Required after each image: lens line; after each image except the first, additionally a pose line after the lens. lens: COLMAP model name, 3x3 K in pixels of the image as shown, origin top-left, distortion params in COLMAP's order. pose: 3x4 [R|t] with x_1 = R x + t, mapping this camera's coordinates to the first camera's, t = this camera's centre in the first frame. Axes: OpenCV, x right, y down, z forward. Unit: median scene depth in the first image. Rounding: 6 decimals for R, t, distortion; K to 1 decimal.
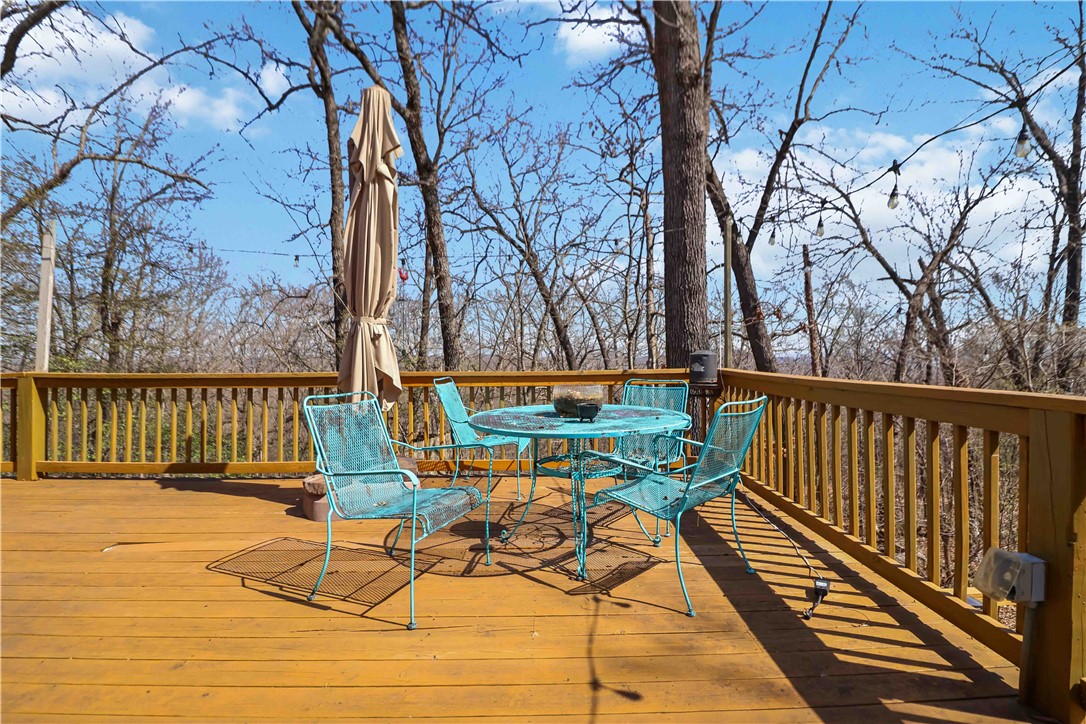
lens RADIAL K [[514.4, 0, 546.2], [0, 514.4, 356.5], [0, 0, 1]] dist [-0.013904, -0.000893]
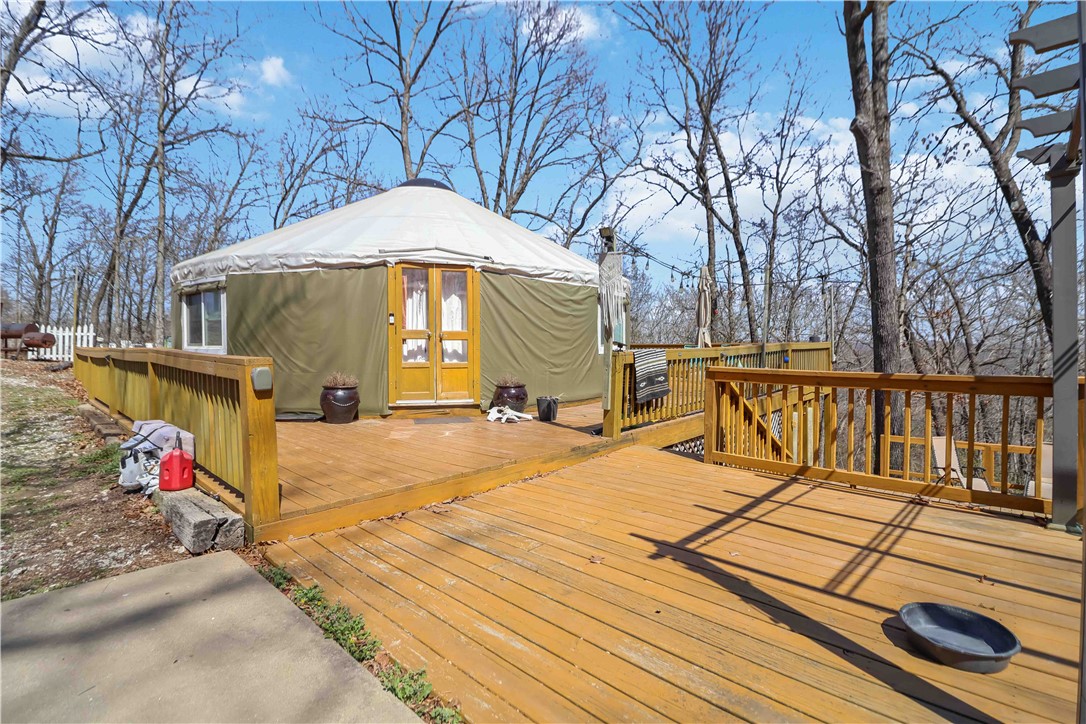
lens RADIAL K [[514.4, 0, 549.0], [0, 514.4, 353.1], [0, 0, 1]] dist [-0.013904, -0.000893]
pose [[0.738698, 0.009587, -0.673968, 0.349247], [0.007086, 0.999733, 0.021987, 0.004639], [0.673999, -0.021017, 0.738433, -0.649359]]
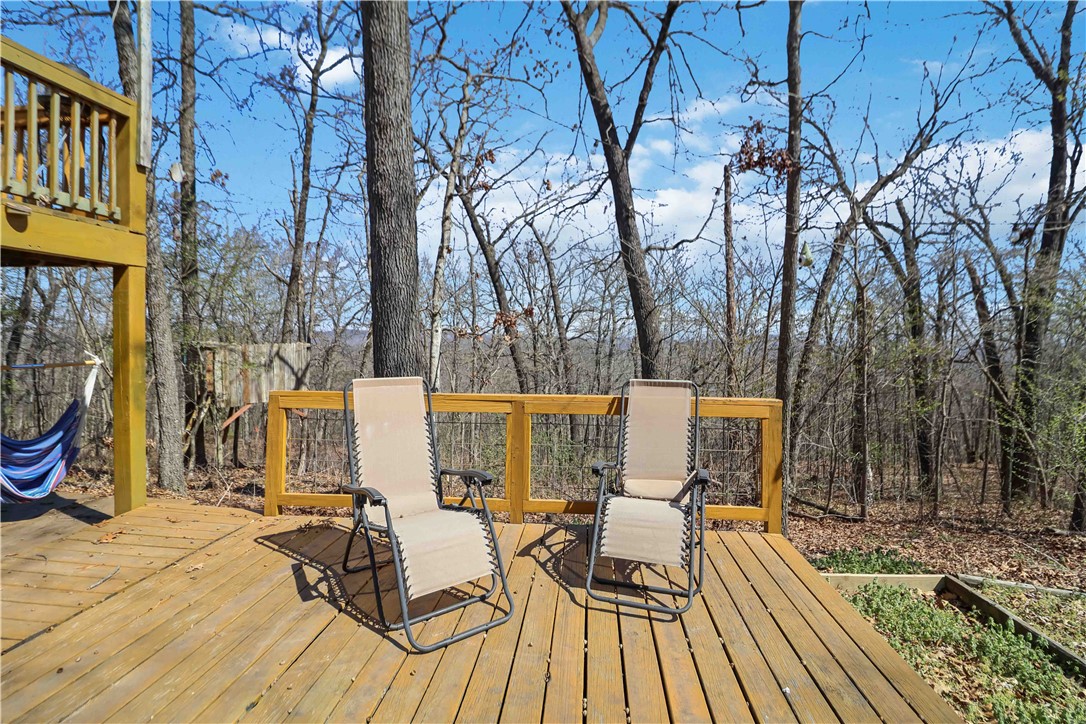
lens RADIAL K [[514.4, 0, 550.7], [0, 514.4, 360.0], [0, 0, 1]] dist [-0.013904, -0.000893]
pose [[0.996002, 0.030993, -0.083778, 0.360339], [-0.027712, 0.998813, 0.040046, 0.128761], [0.084920, -0.037564, 0.995679, 0.066525]]
